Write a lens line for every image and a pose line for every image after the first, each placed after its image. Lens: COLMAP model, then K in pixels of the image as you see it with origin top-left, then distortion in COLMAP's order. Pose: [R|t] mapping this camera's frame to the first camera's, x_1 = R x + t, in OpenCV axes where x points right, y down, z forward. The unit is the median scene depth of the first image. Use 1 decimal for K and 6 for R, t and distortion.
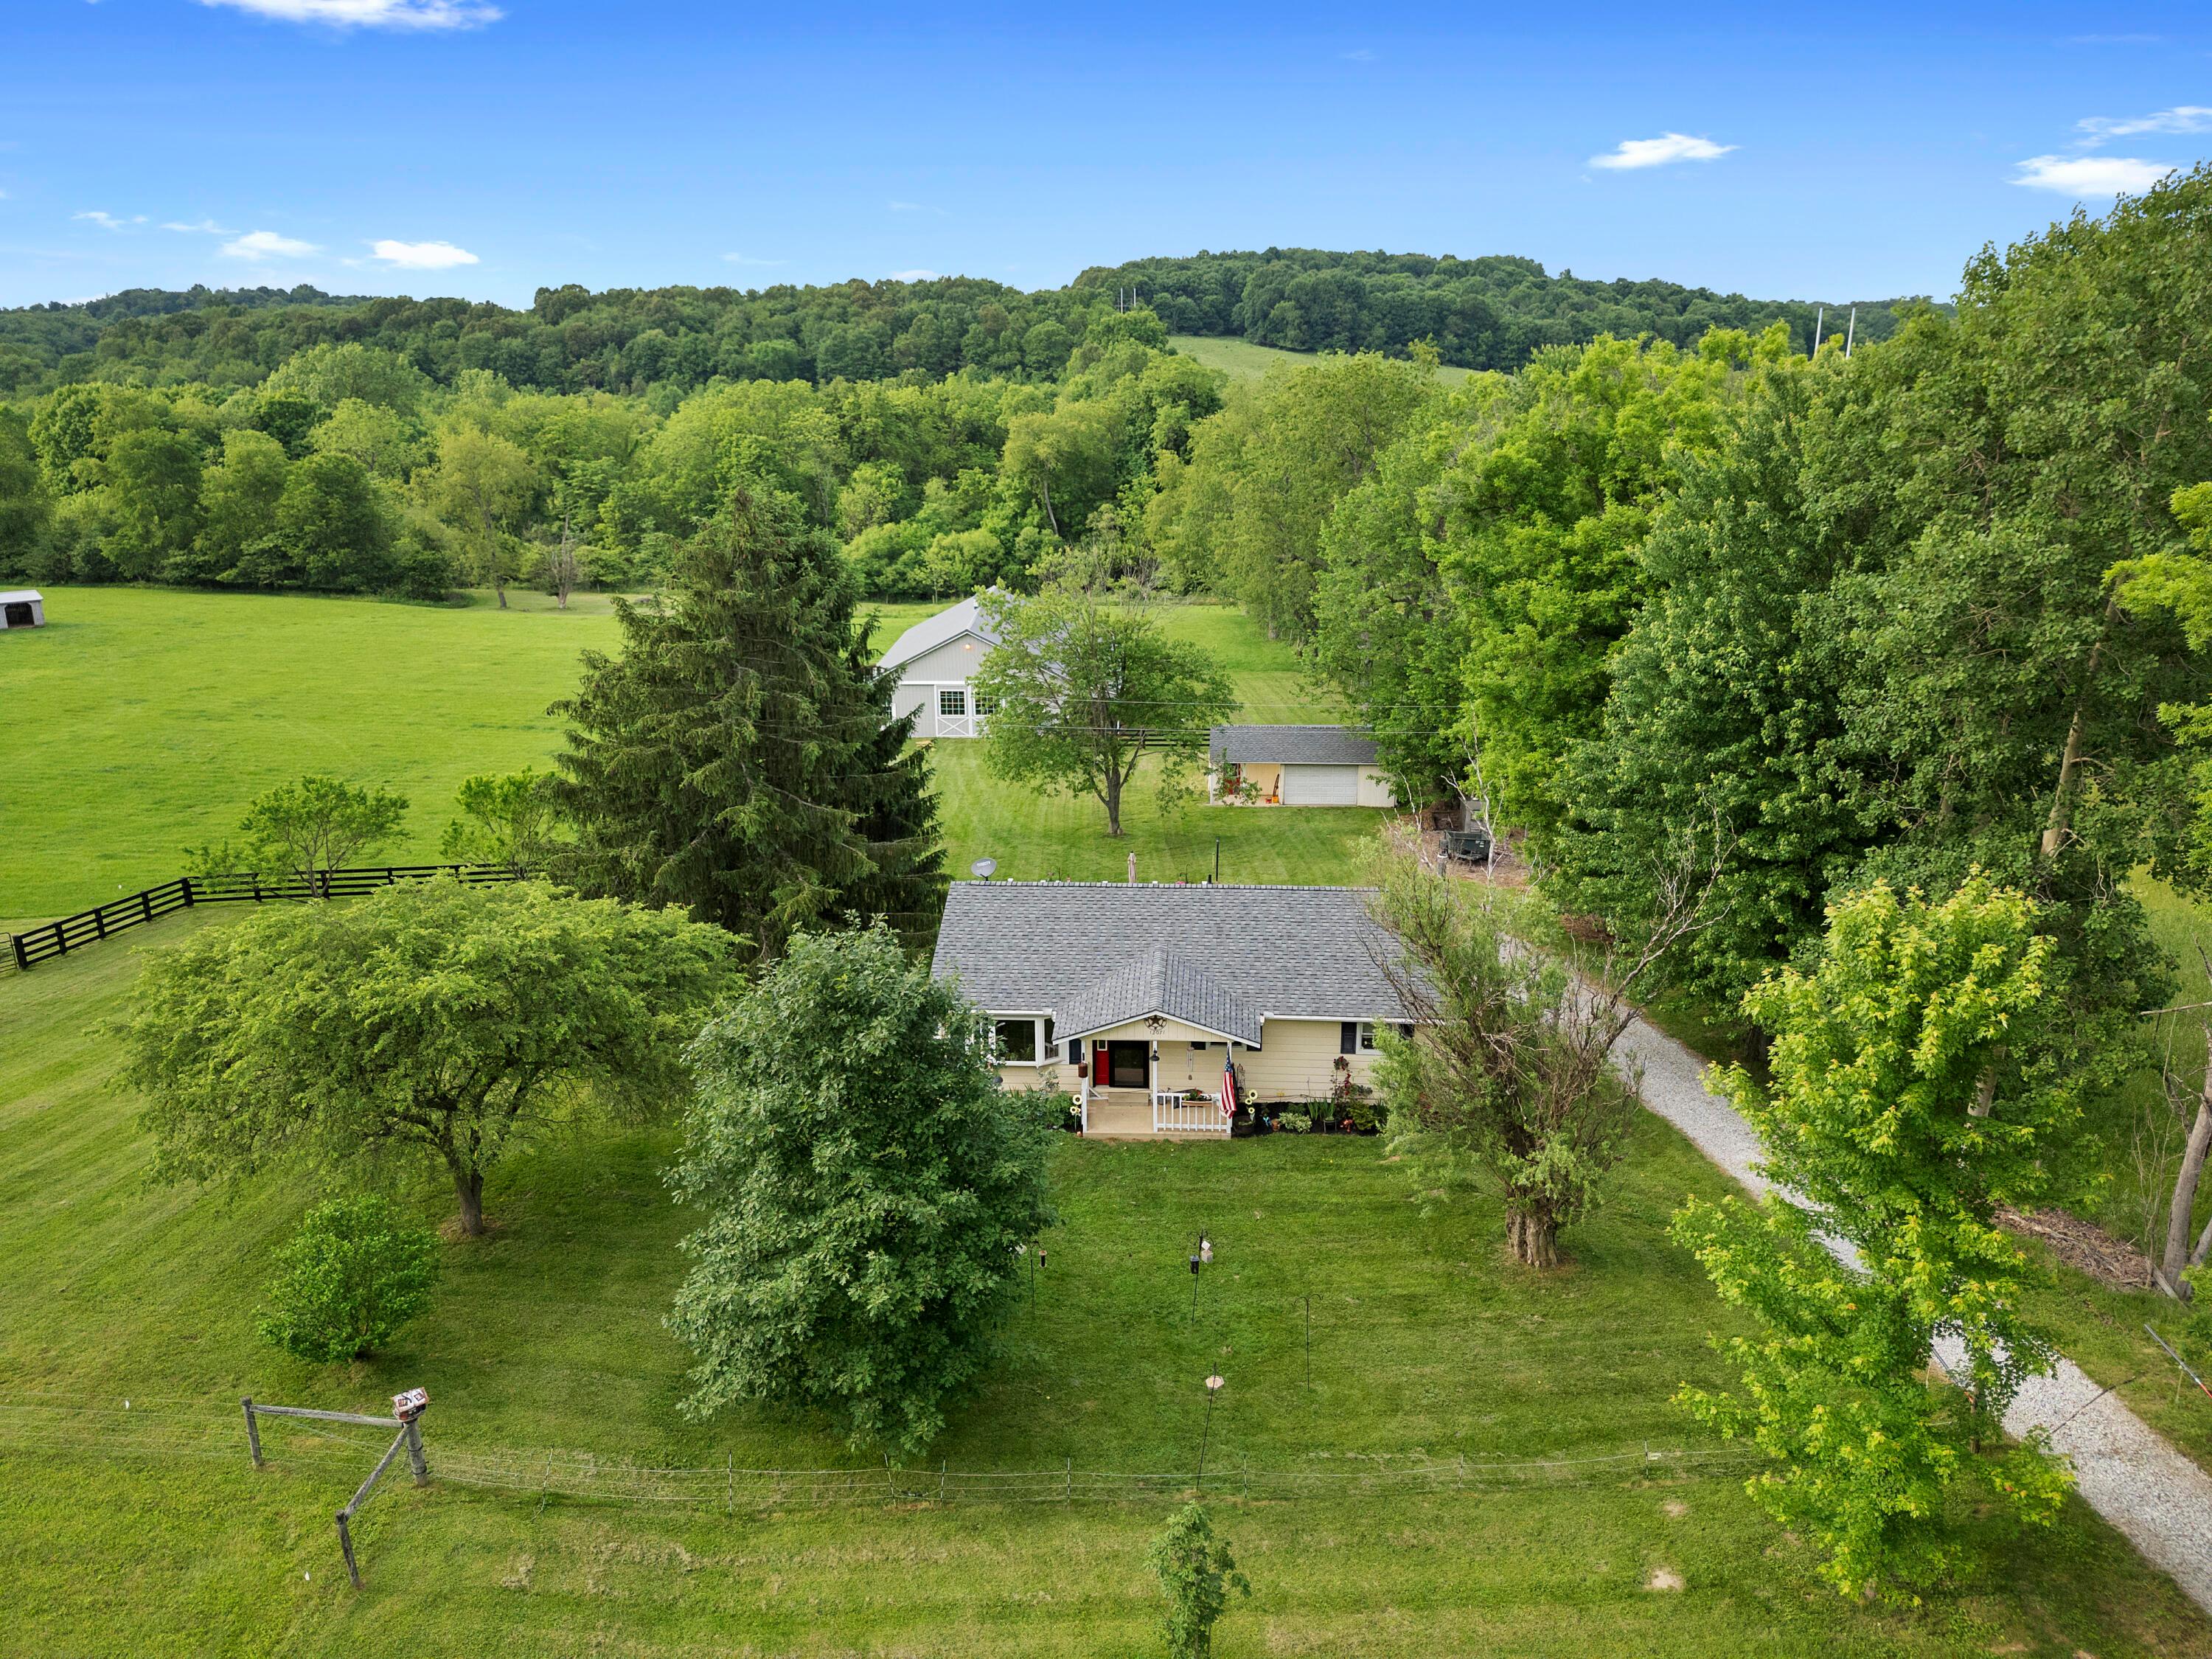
lens RADIAL K [[1537.5, 0, 1106.0], [0, 1537.5, 829.5], [0, 0, 1]] dist [0.067473, -0.071783]
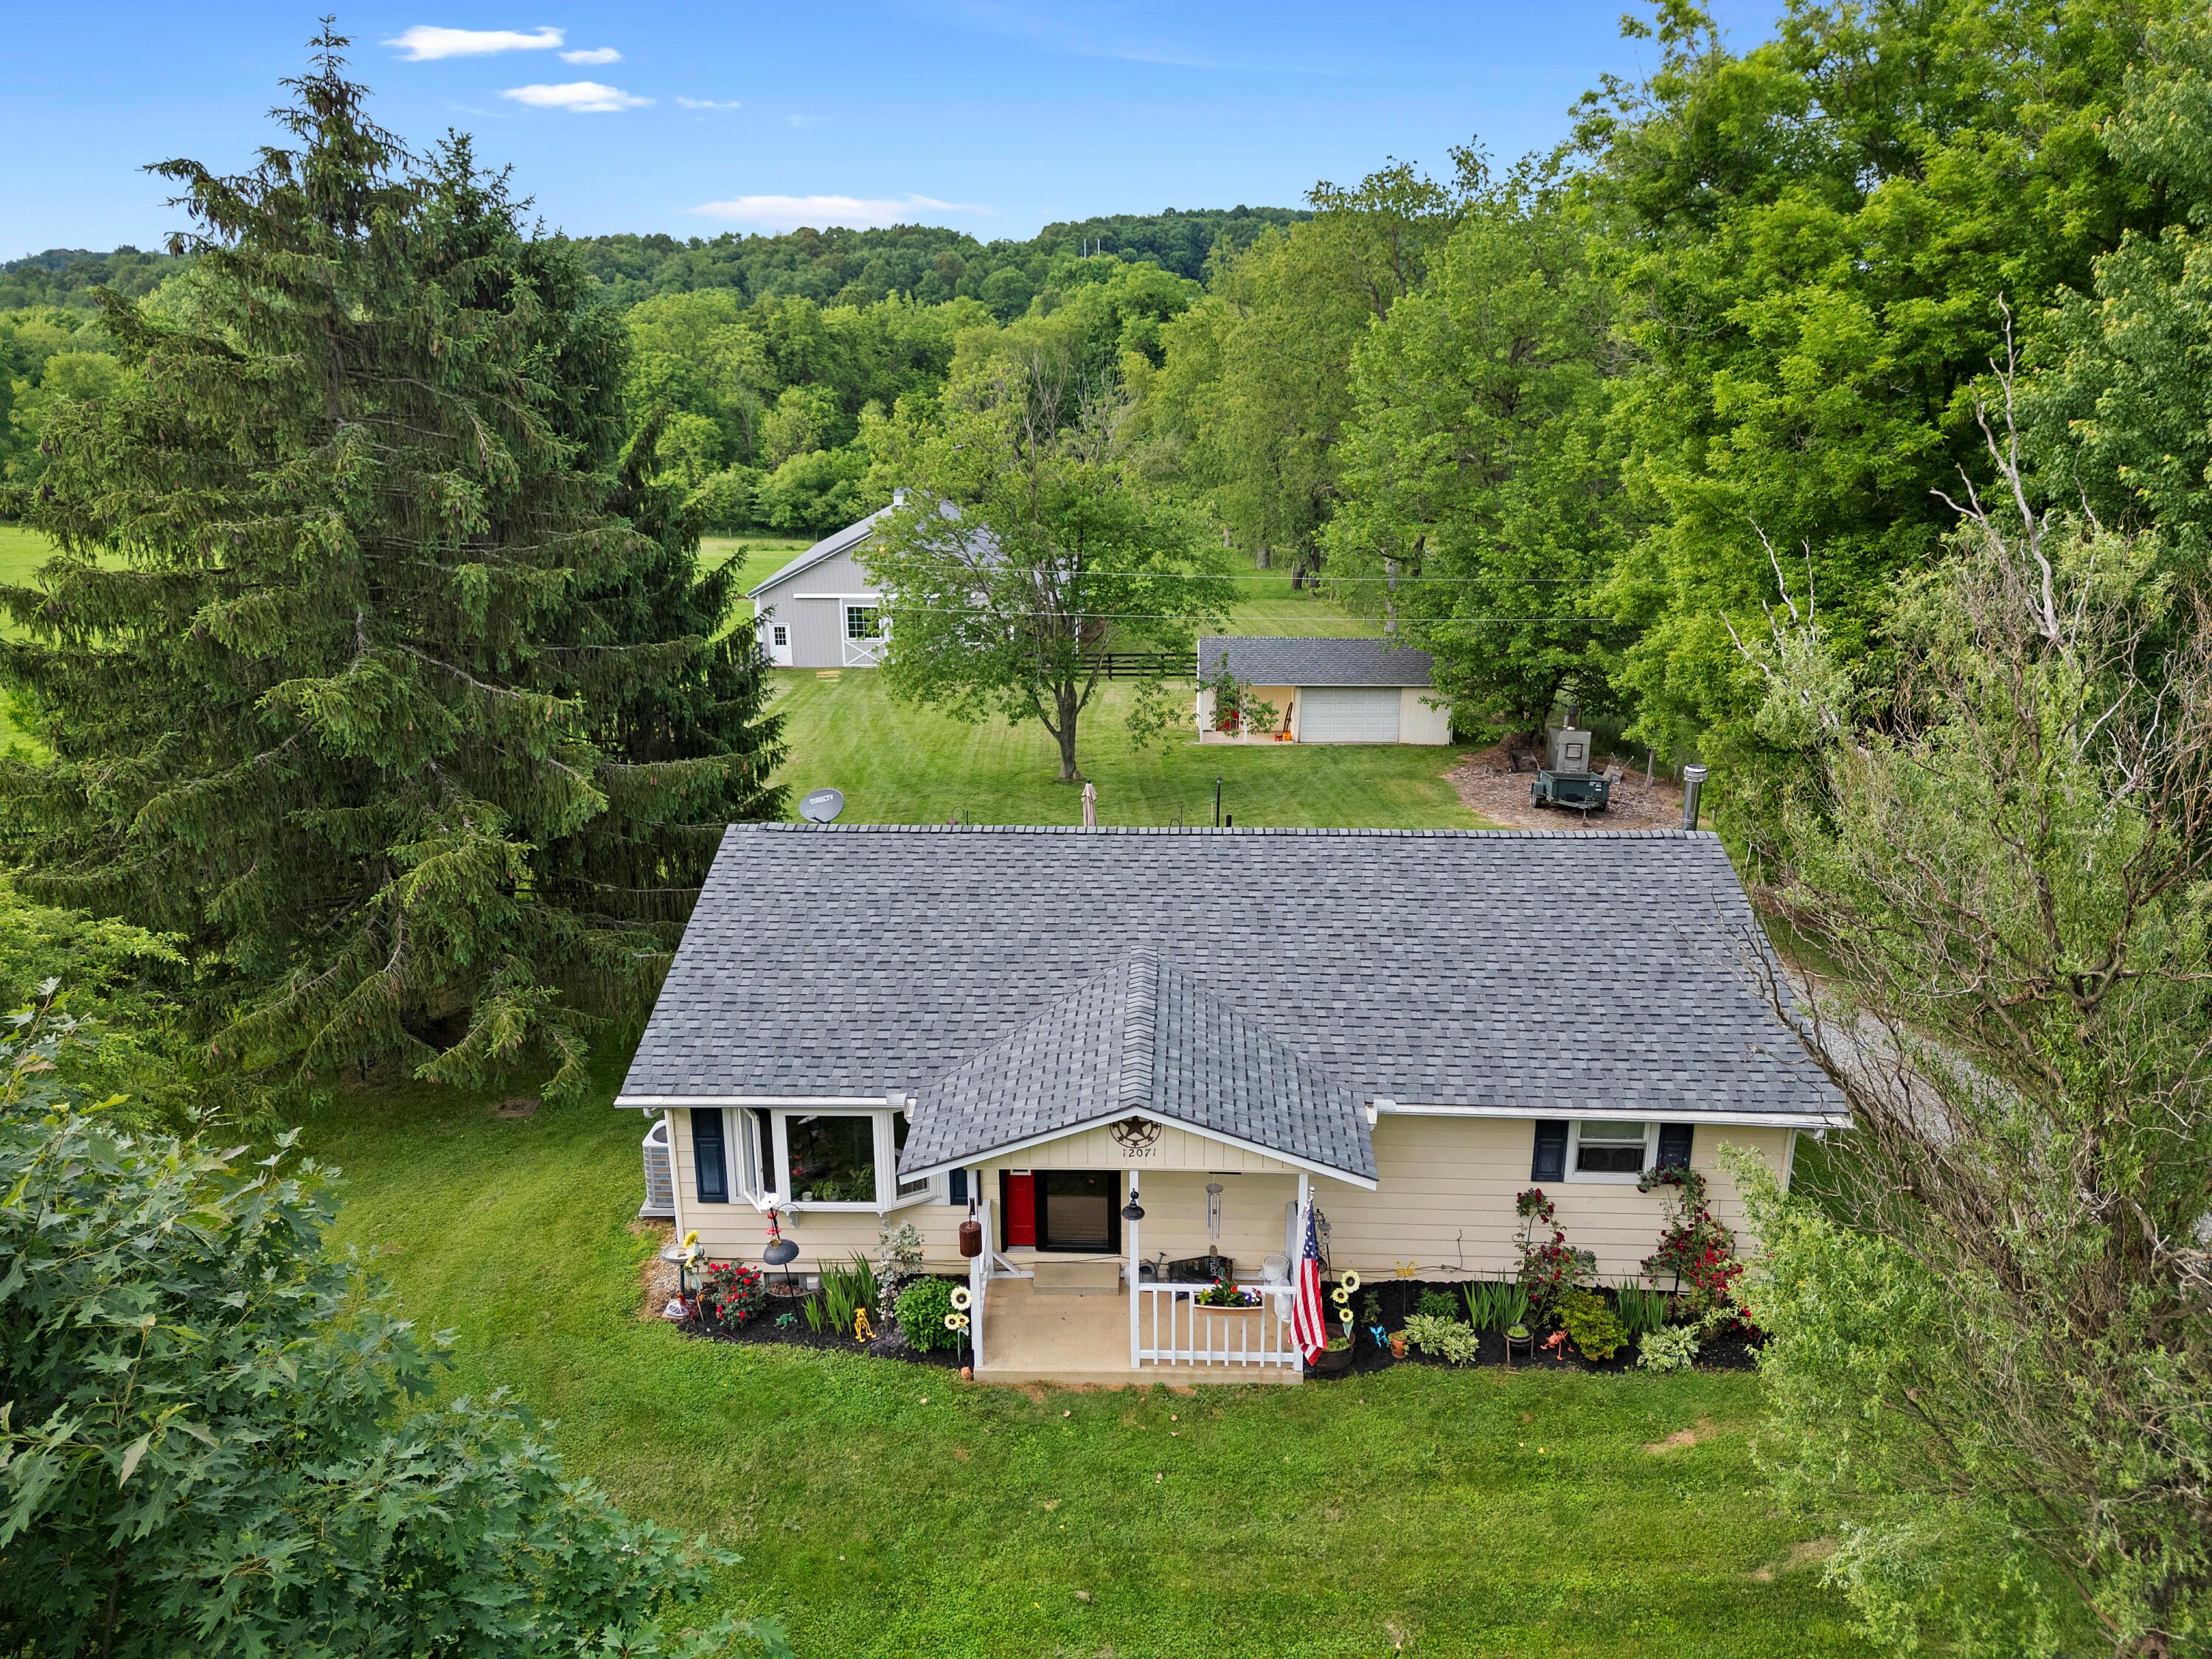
lens RADIAL K [[1537.5, 0, 1106.0], [0, 1537.5, 829.5], [0, 0, 1]] dist [0.067473, -0.071783]
pose [[0.999762, -0.004179, 0.021414, 0.003114], [0.003908, 0.999912, 0.012653, 0.007175], [-0.021465, -0.012567, 0.999691, 0.117958]]
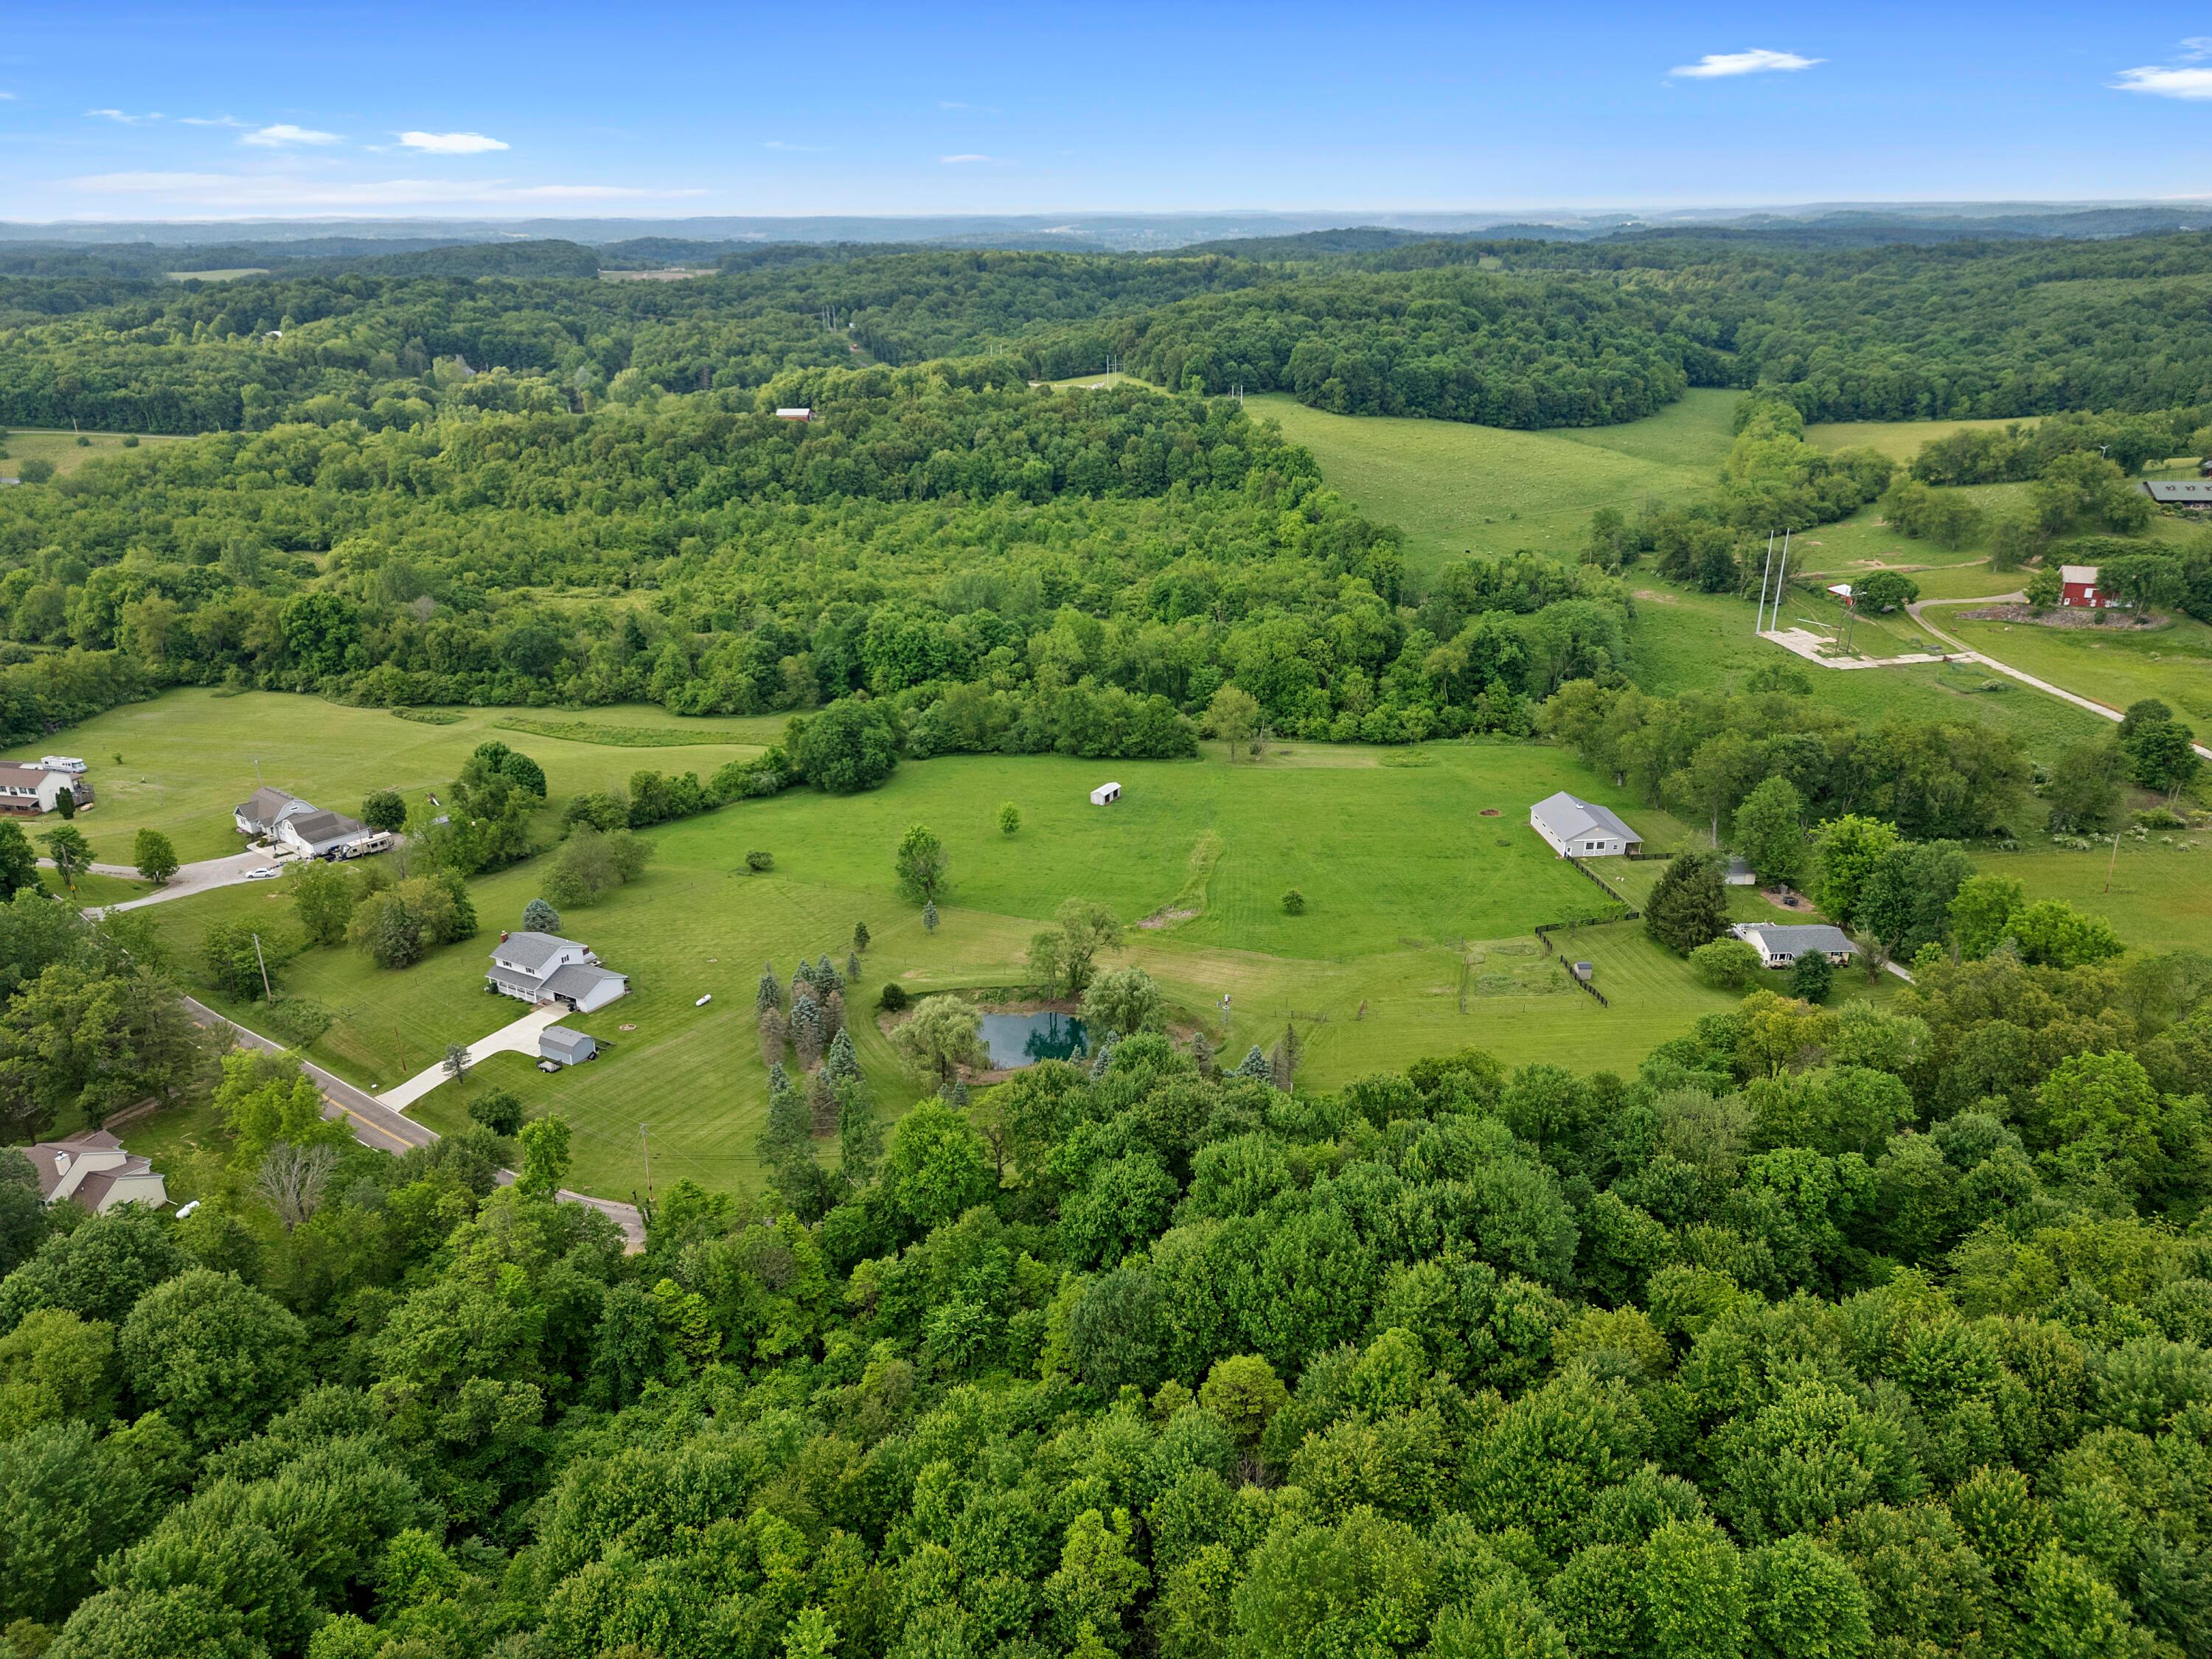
lens RADIAL K [[1537.5, 0, 1106.0], [0, 1537.5, 829.5], [0, 0, 1]] dist [0.067473, -0.071783]
pose [[0.993549, -0.044945, 0.104114, -0.772380], [0.036062, 0.995669, 0.085686, -0.231583], [-0.107514, -0.081378, 0.990867, -1.122886]]
